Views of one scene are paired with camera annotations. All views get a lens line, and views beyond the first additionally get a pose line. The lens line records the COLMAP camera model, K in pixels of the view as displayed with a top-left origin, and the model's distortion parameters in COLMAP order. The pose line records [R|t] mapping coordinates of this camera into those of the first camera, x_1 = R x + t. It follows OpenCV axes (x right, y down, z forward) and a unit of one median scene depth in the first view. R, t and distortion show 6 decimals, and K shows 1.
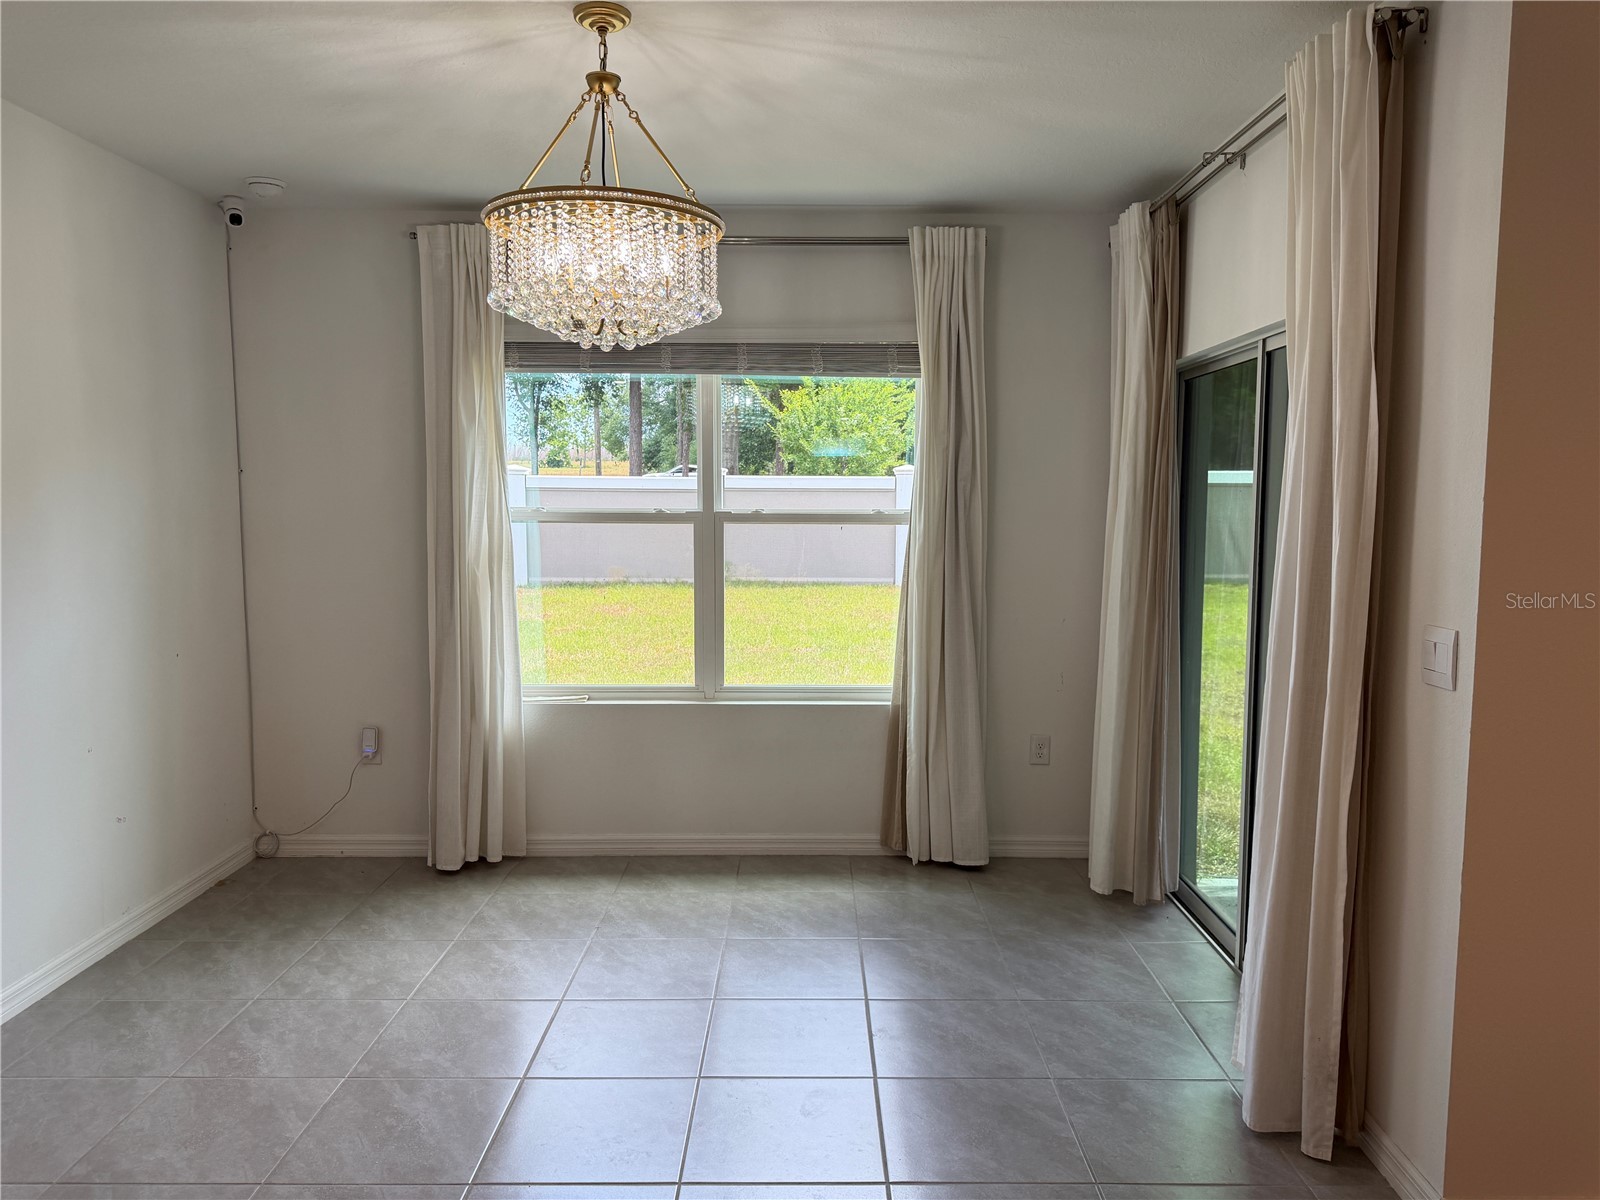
lens RADIAL K [[1132.1, 0, 798.5], [0, 1132.1, 604.8], [0, 0, 1]] dist [0.033988, -0.045348]
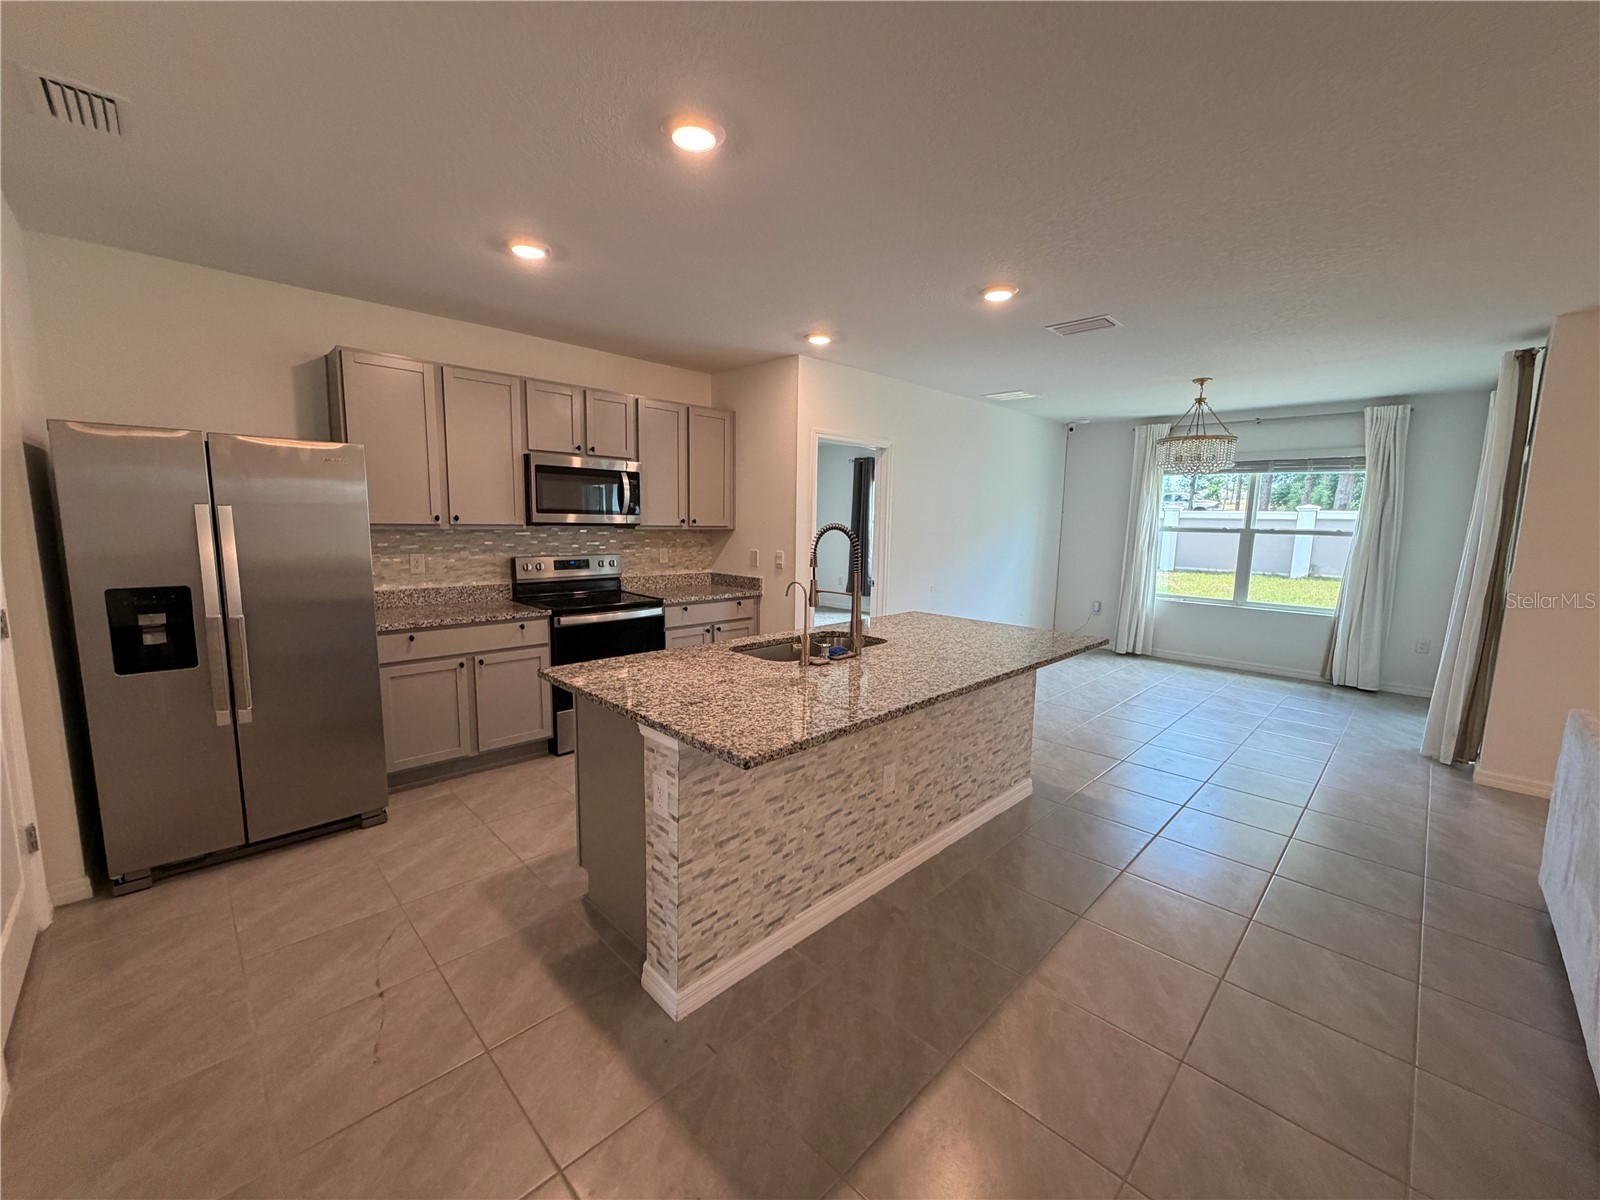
lens RADIAL K [[637.9, 0, 798.7], [0, 637.9, 608.0], [0, 0, 1]] dist [0.000546, -0.002019]
pose [[0.714264, 0.109206, -0.691304, 0.200624], [-0.081054, 0.994012, 0.073279, 0.066420], [0.695167, 0.003693, 0.718839, -0.678456]]
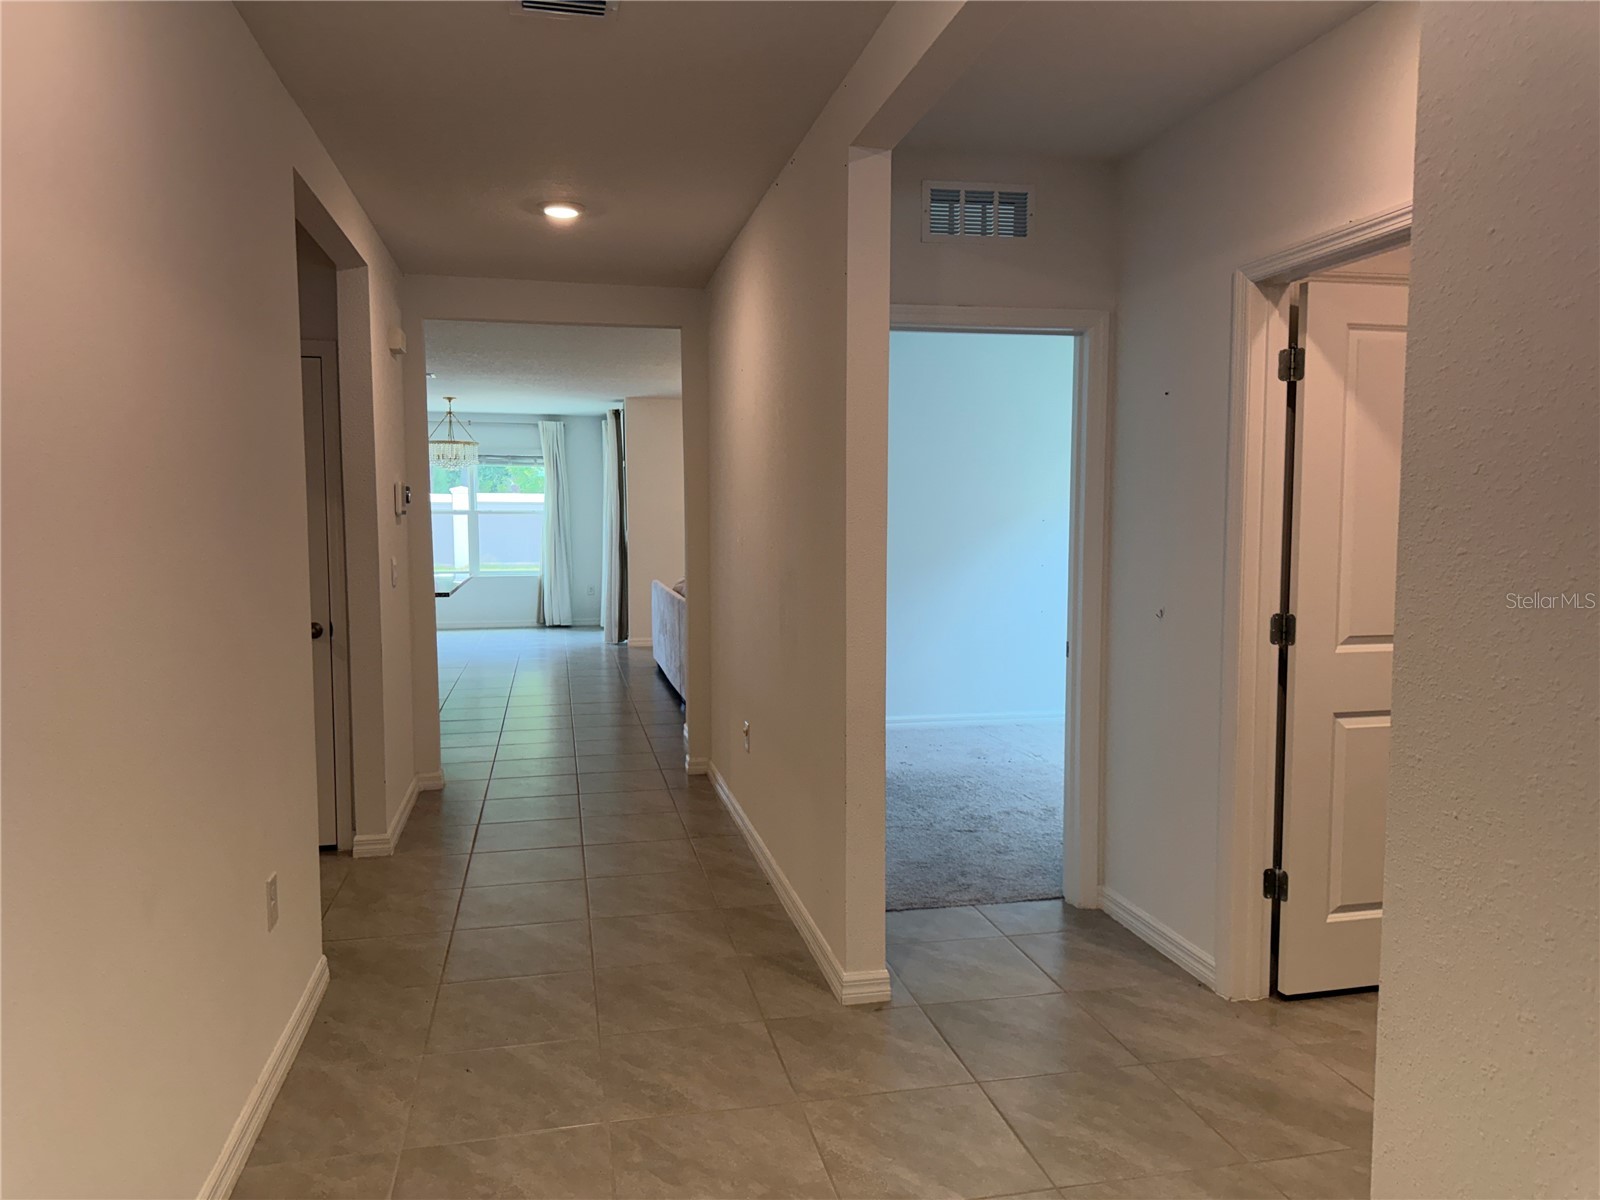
lens RADIAL K [[1132.1, 0, 807.5], [0, 1132.1, 605.4], [0, 0, 1]] dist [0.033988, -0.045348]
pose [[0.973507, -0.024007, 0.227393, 0.090119], [0.026129, 0.999639, -0.006324, 0.208790], [-0.227159, 0.012098, 0.973782, -2.100965]]
